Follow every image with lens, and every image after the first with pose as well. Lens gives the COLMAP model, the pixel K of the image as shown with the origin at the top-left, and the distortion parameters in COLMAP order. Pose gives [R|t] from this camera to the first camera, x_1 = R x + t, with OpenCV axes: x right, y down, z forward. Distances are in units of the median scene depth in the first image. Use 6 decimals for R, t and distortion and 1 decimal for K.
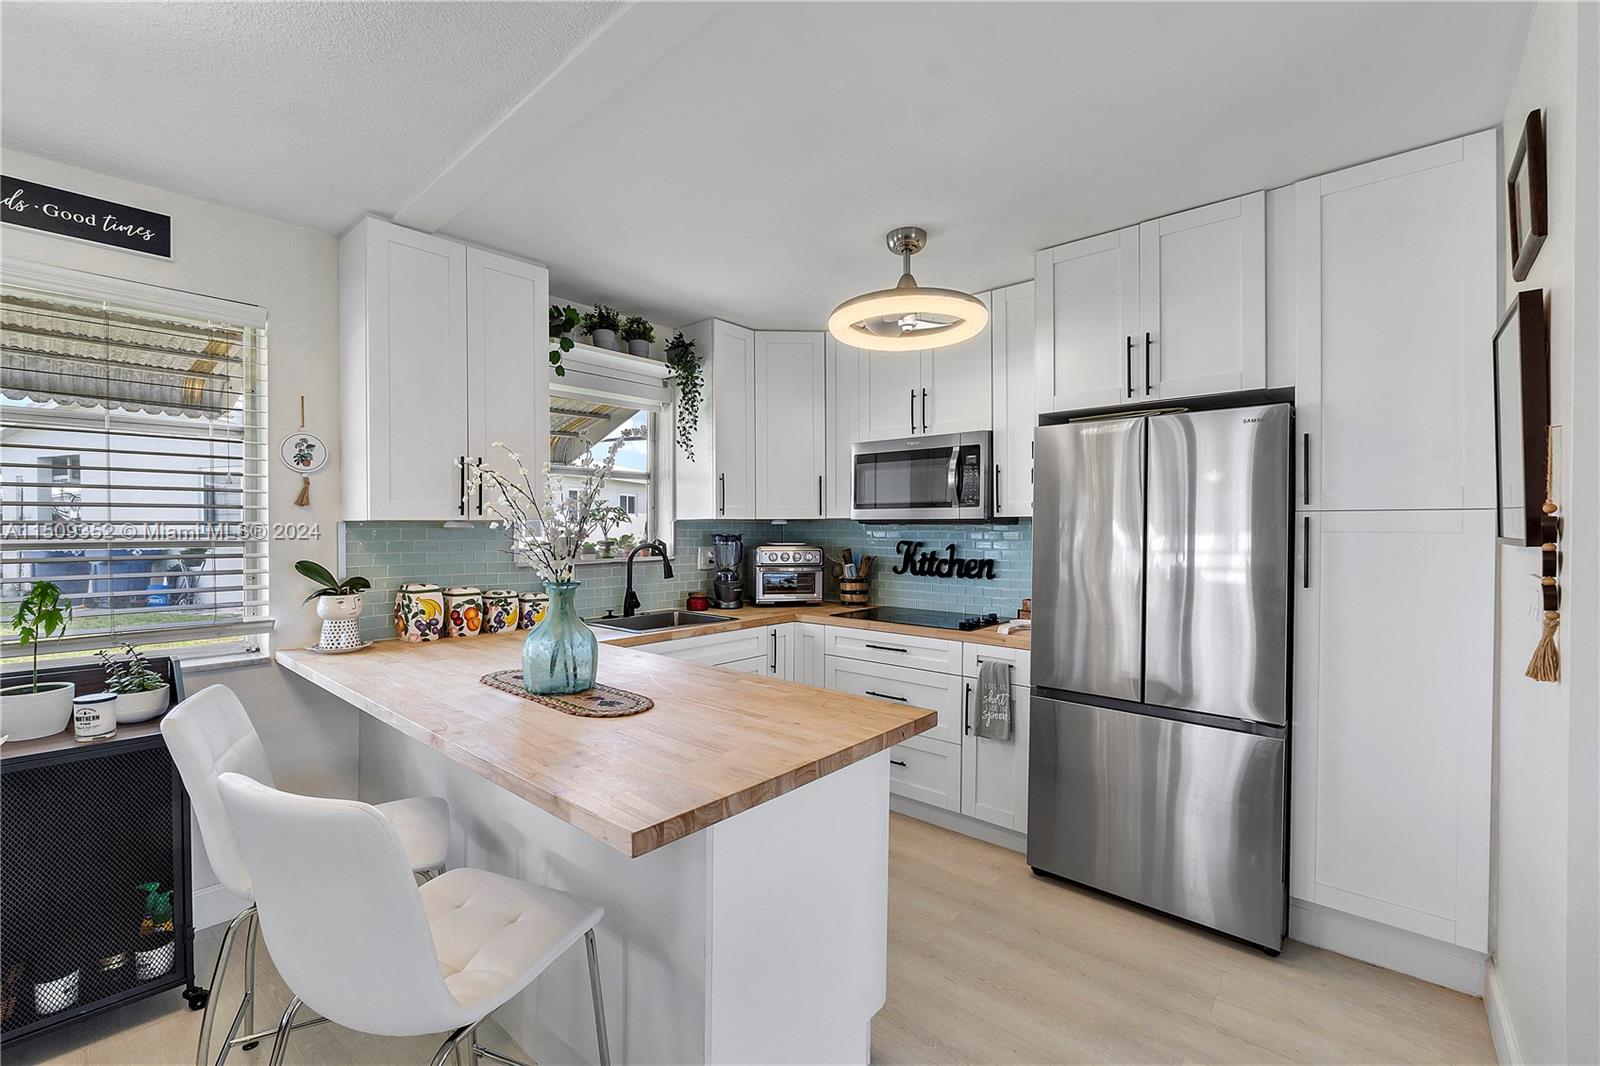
lens RADIAL K [[681.7, 0, 800.0], [0, 681.7, 533.0], [0, 0, 1]] dist [0.000044, 0.000017]
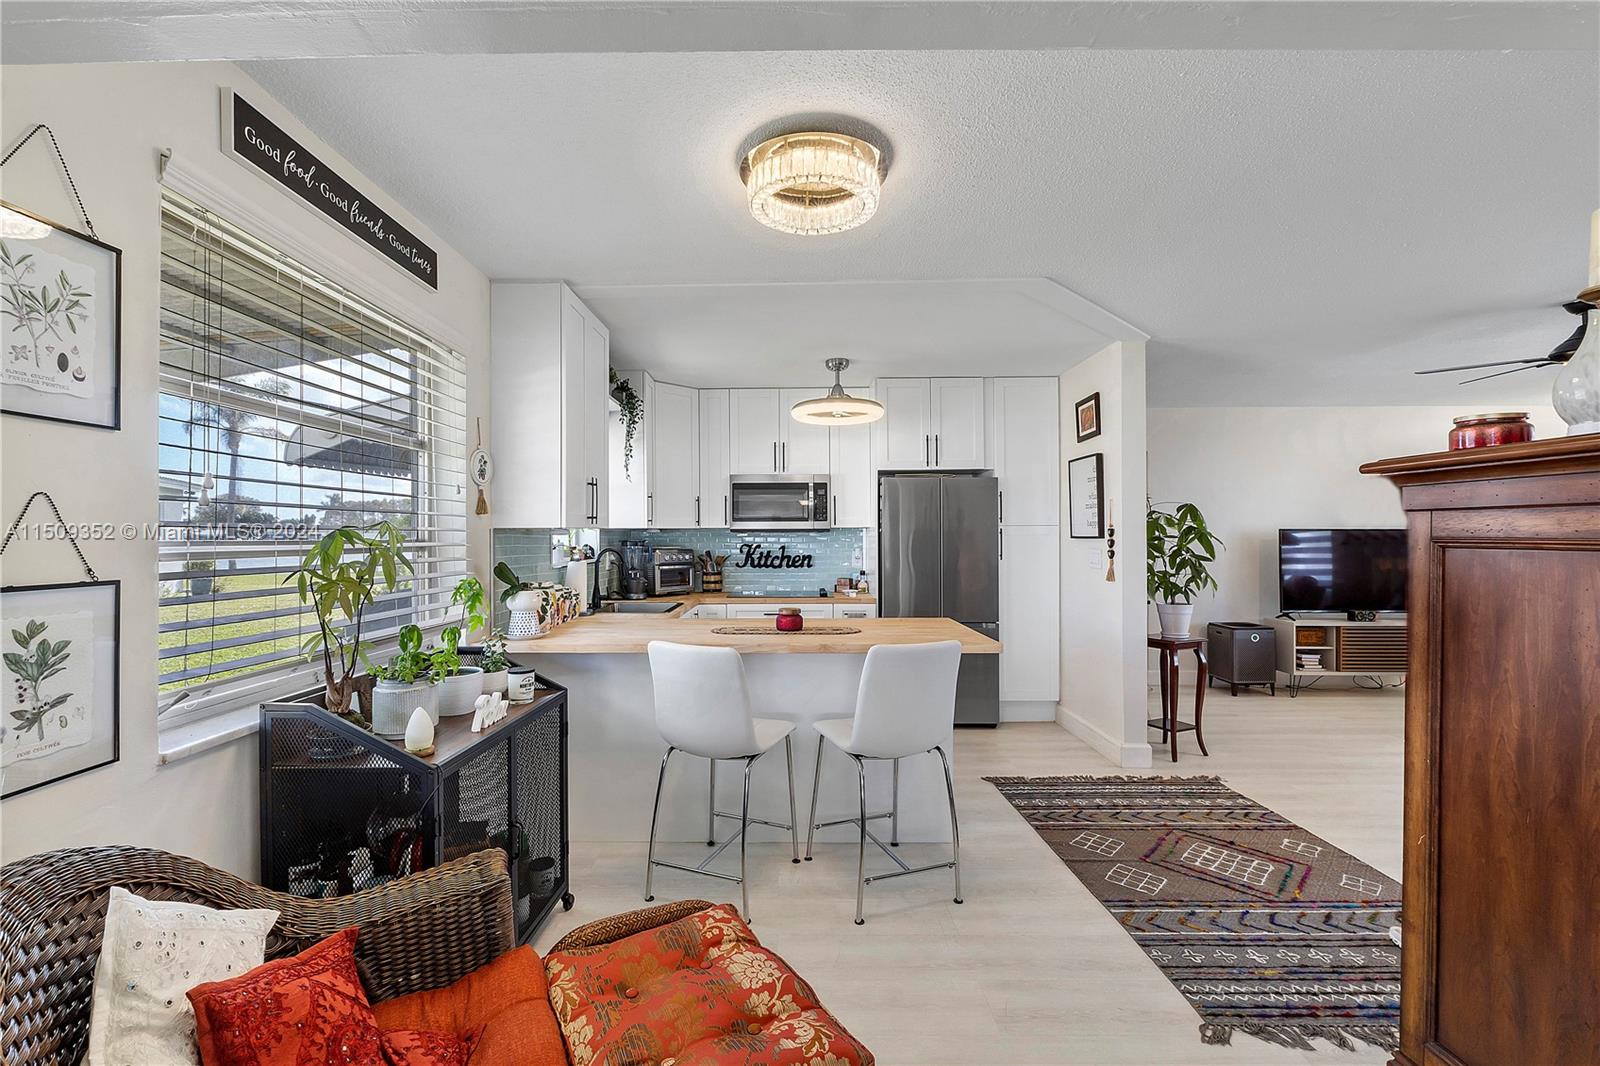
lens RADIAL K [[662.2, 0, 800.0], [0, 662.2, 533.0], [0, 0, 1]] dist [-0.000651, 0.000066]
pose [[0.748267, 0.000569, 0.663398, -0.716597], [0.011079, 0.999849, -0.013353, 0.008201], [-0.663305, 0.017341, 0.748148, -0.115964]]
